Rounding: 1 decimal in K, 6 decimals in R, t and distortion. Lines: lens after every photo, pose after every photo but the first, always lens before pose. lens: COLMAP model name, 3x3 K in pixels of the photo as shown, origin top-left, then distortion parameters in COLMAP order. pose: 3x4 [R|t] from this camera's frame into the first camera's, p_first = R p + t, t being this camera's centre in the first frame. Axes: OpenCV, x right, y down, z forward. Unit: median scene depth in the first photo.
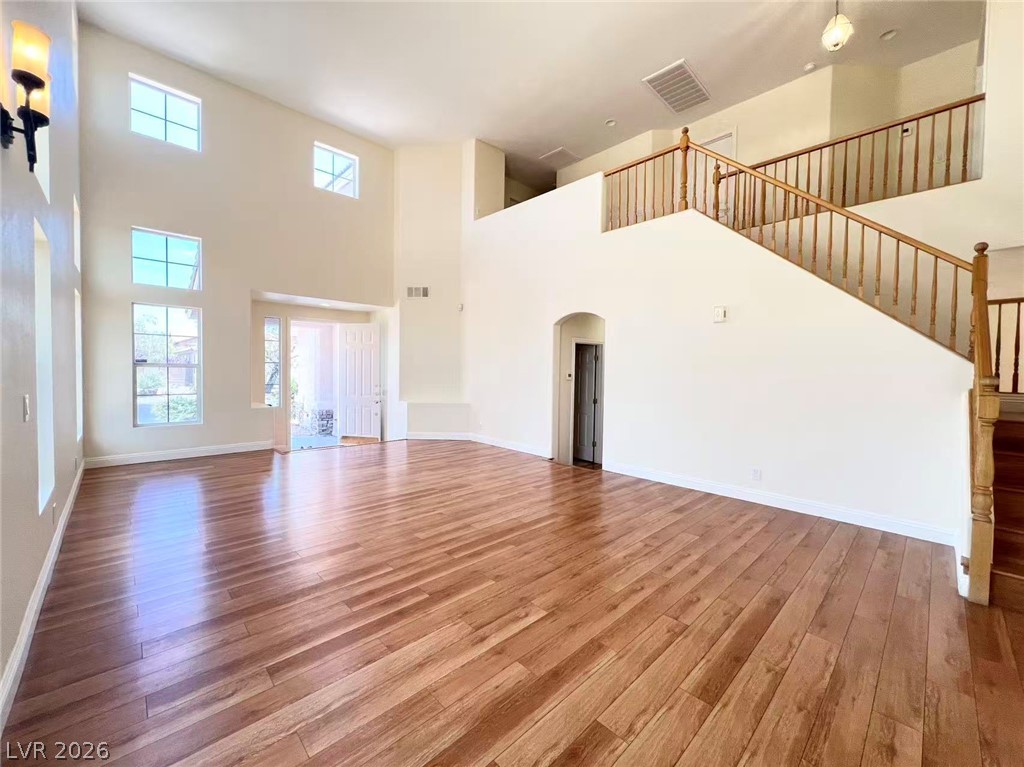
lens RADIAL K [[410.6, 0, 515.9], [0, 410.6, 381.7], [0, 0, 1]] dist [0.003950, 0.000050]
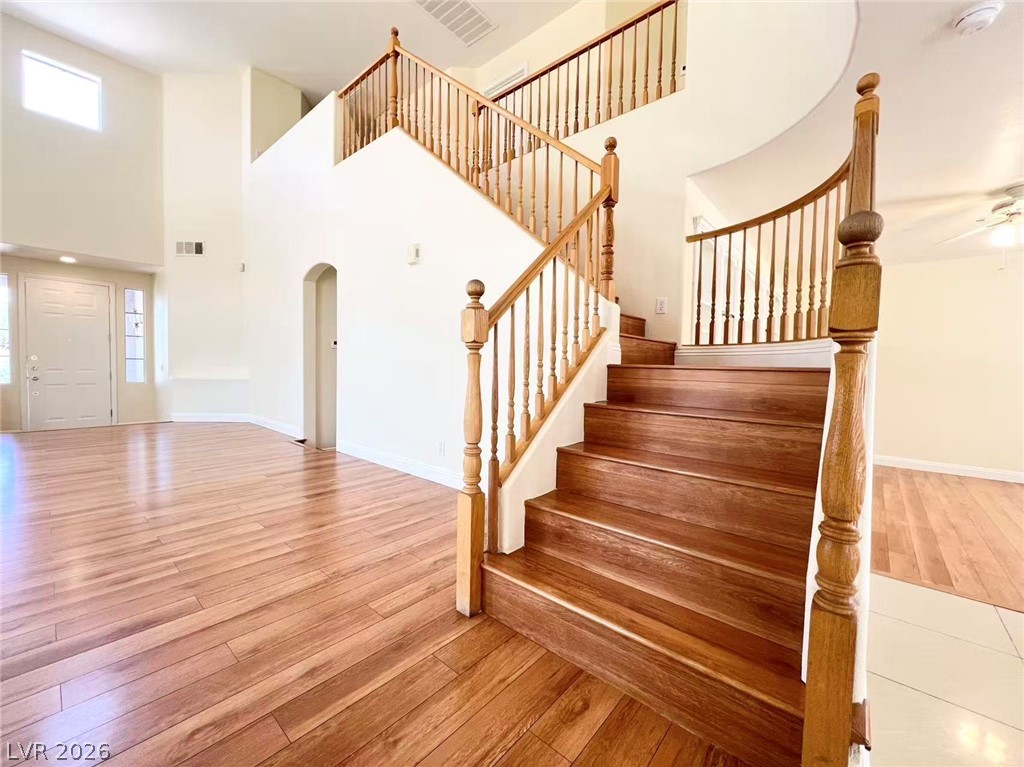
lens RADIAL K [[410.6, 0, 515.6], [0, 410.6, 380.7], [0, 0, 1]] dist [0.003950, 0.000050]
pose [[0.997230, 0.004390, 0.074249, 0.613409], [-0.004906, 0.999965, 0.006767, 0.077239], [-0.074217, -0.007112, 0.997217, 0.168393]]
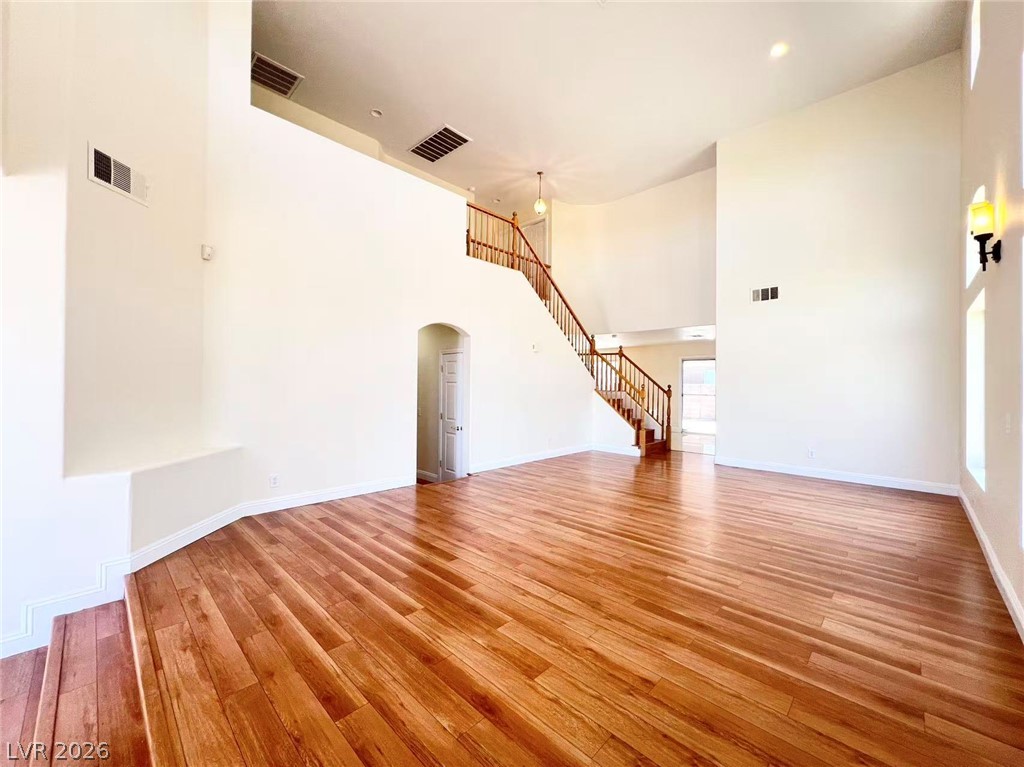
lens RADIAL K [[410.6, 0, 509.2], [0, 410.6, 382.4], [0, 0, 1]] dist [0.003950, 0.000050]
pose [[-0.016648, -0.007416, 0.999834, -1.025971], [0.027461, 0.999592, 0.007871, -0.039009], [-0.999484, 0.027587, -0.016438, 1.076729]]
